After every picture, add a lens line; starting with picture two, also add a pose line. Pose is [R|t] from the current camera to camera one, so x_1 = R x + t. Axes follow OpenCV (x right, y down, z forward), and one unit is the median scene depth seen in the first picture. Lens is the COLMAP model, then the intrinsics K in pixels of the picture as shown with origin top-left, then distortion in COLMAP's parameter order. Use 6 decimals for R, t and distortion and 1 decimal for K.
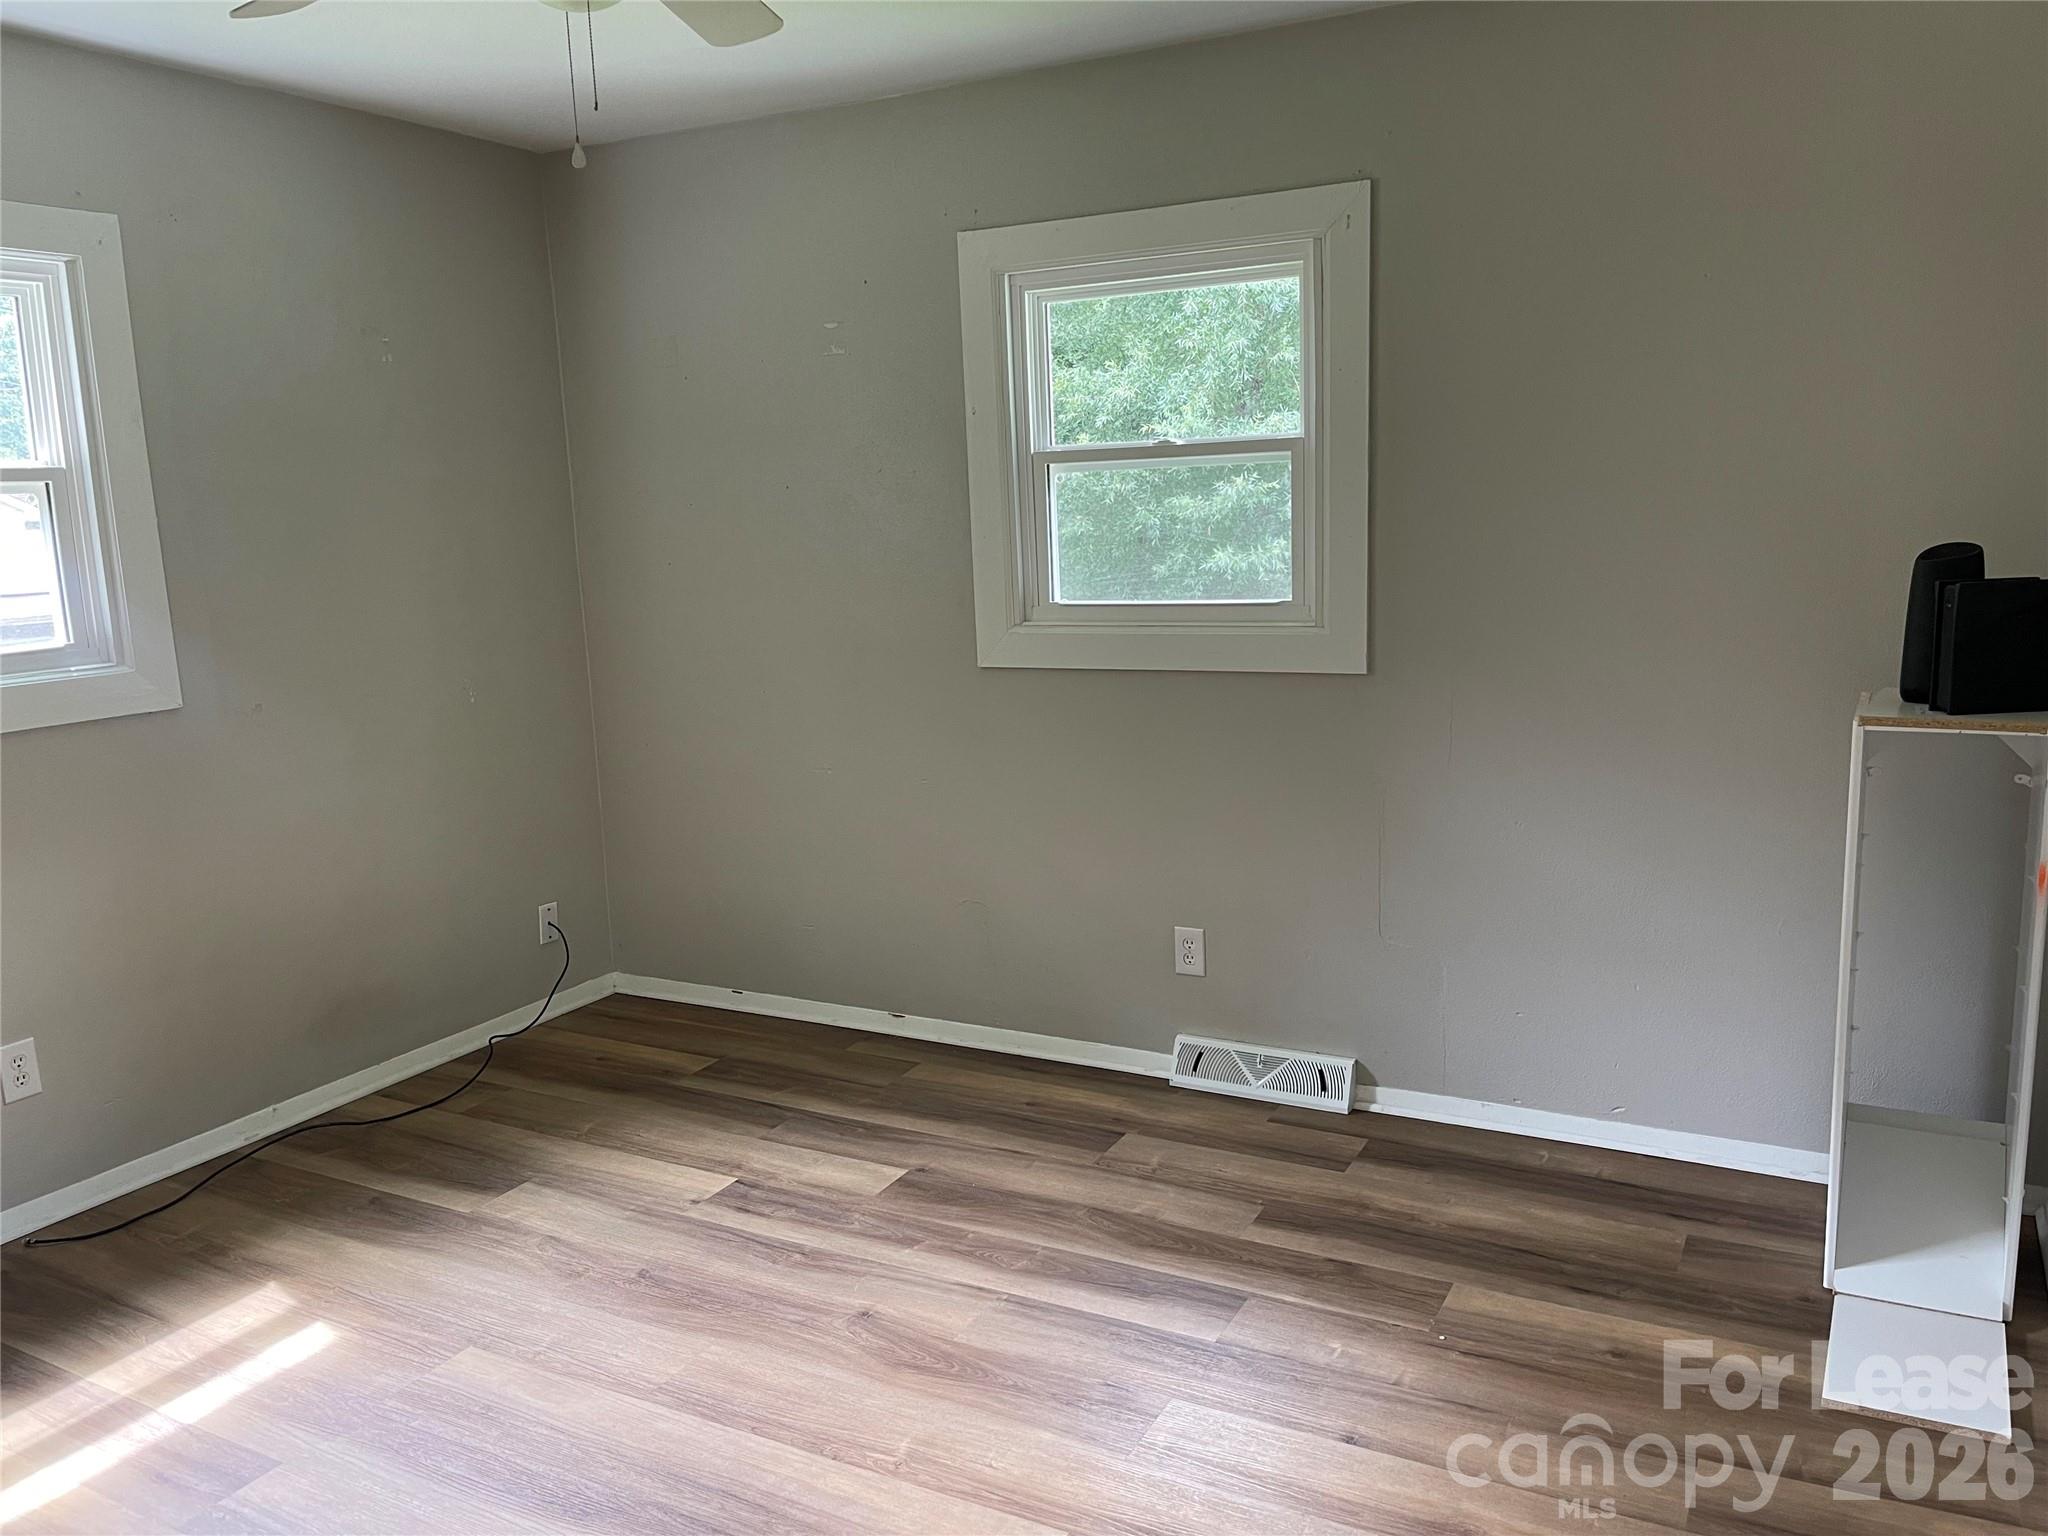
lens RADIAL K [[1552.2, 0, 1029.8], [0, 1552.2, 772.7], [0, 0, 1]] dist [0.044710, -0.039753]
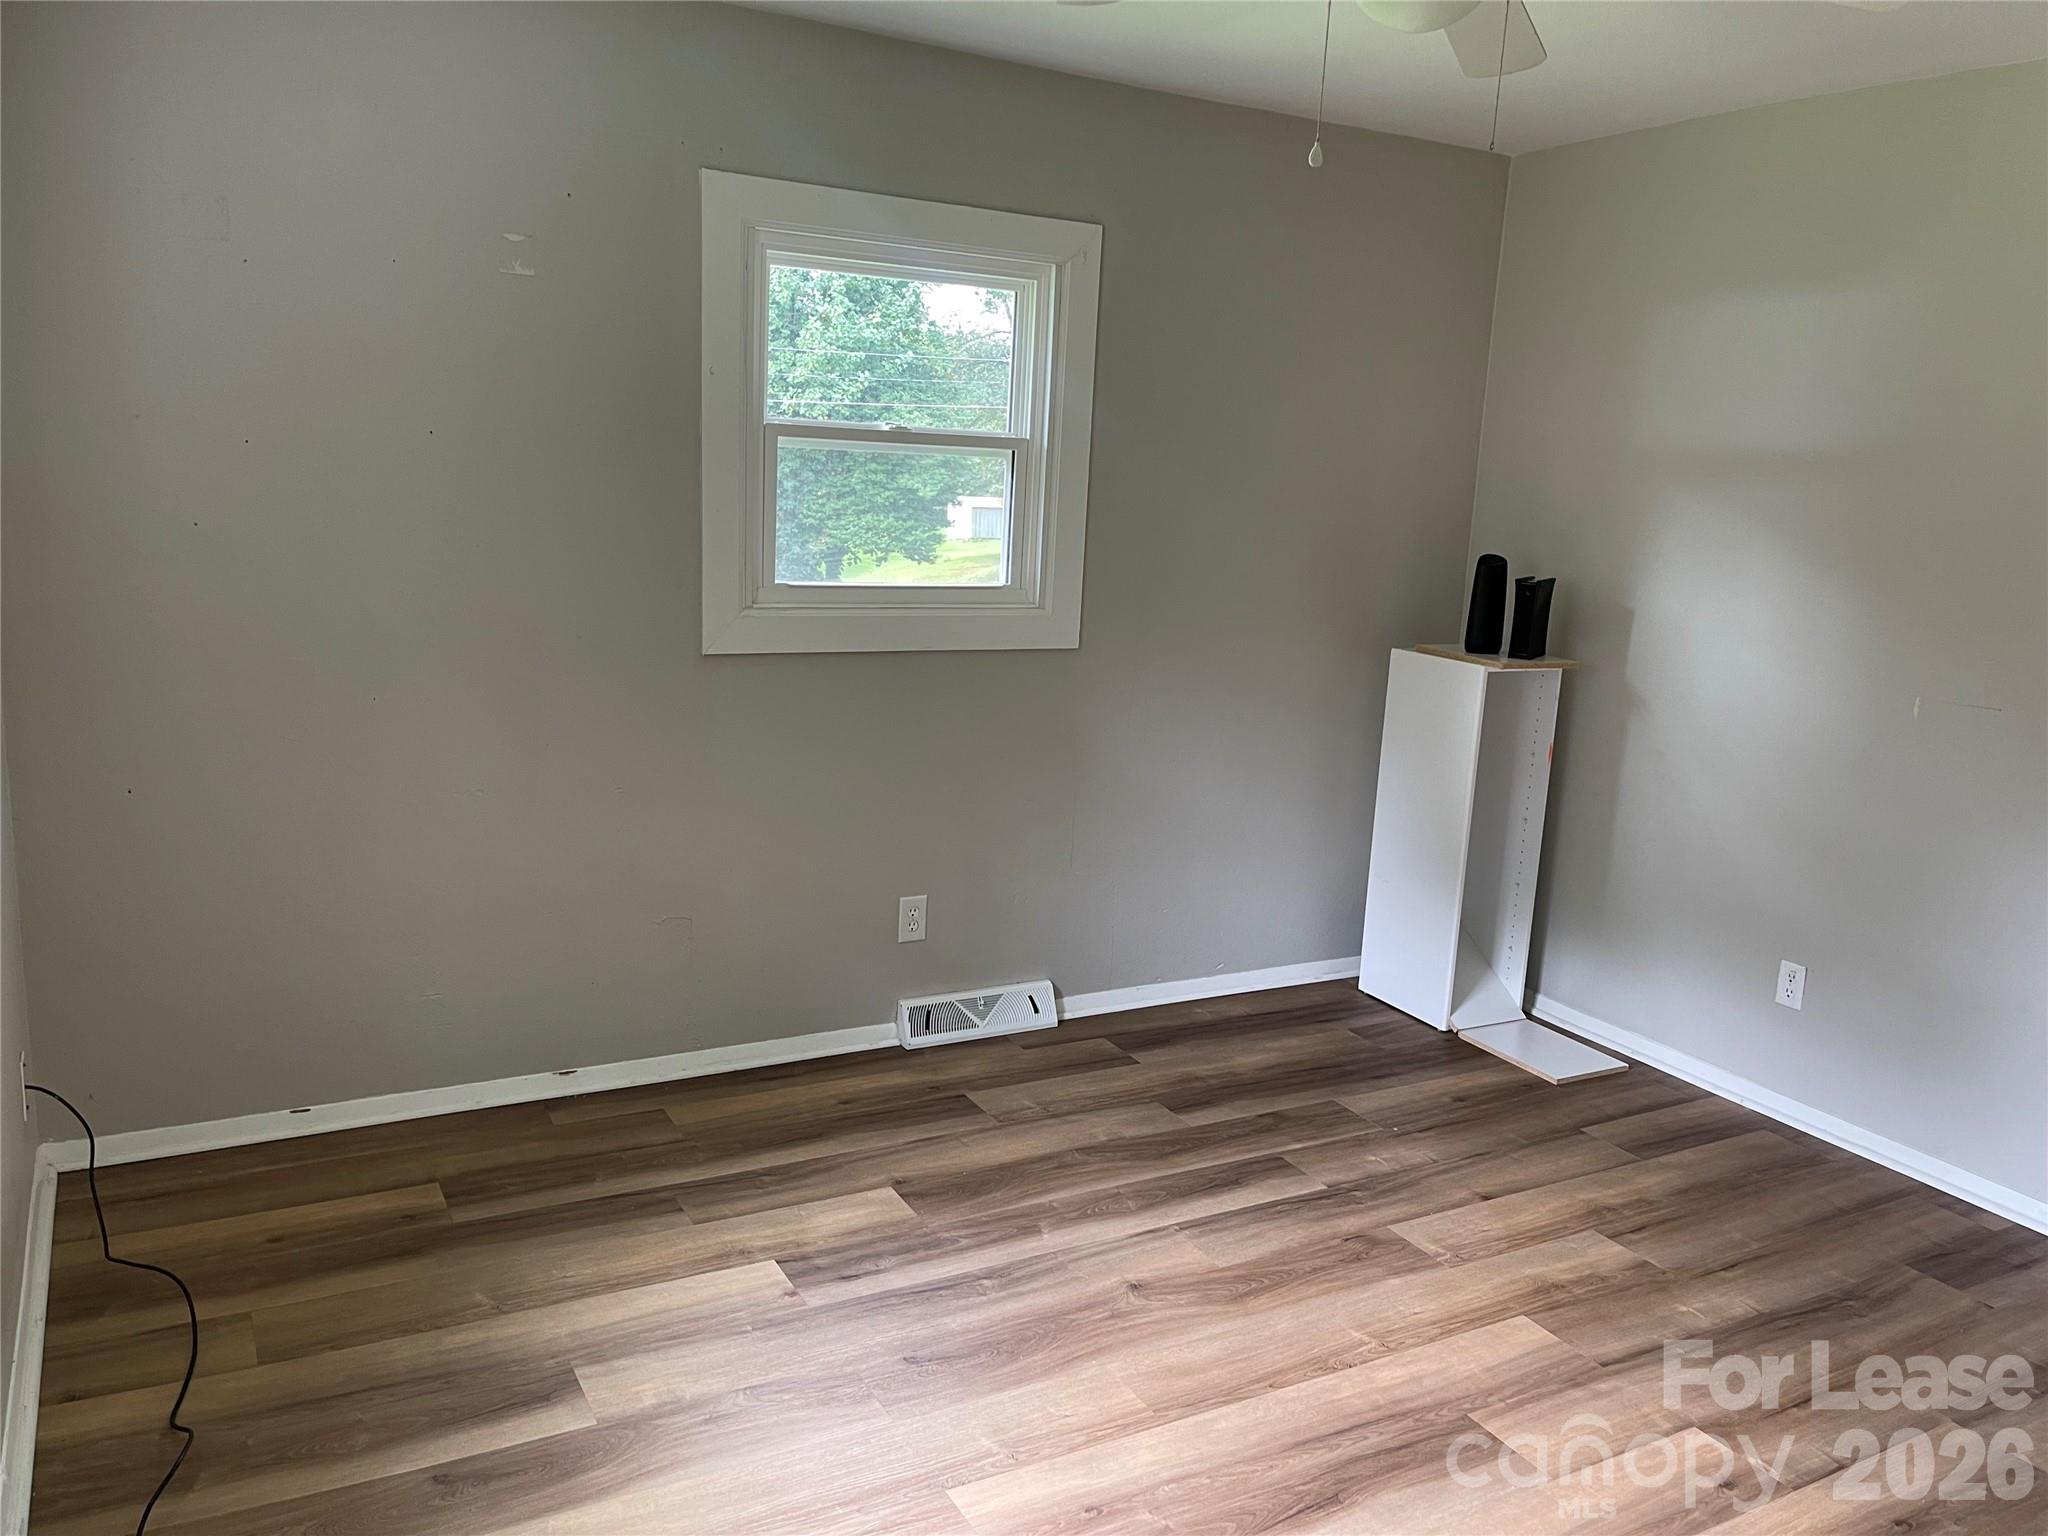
lens RADIAL K [[1552.2, 0, 1038.6], [0, 1552.2, 778.0], [0, 0, 1]] dist [0.044710, -0.039753]
pose [[0.543498, -0.109388, 0.832253, -0.790434], [0.080271, 0.993702, 0.078187, -0.060217], [-0.835564, 0.024311, 0.548855, 0.392190]]
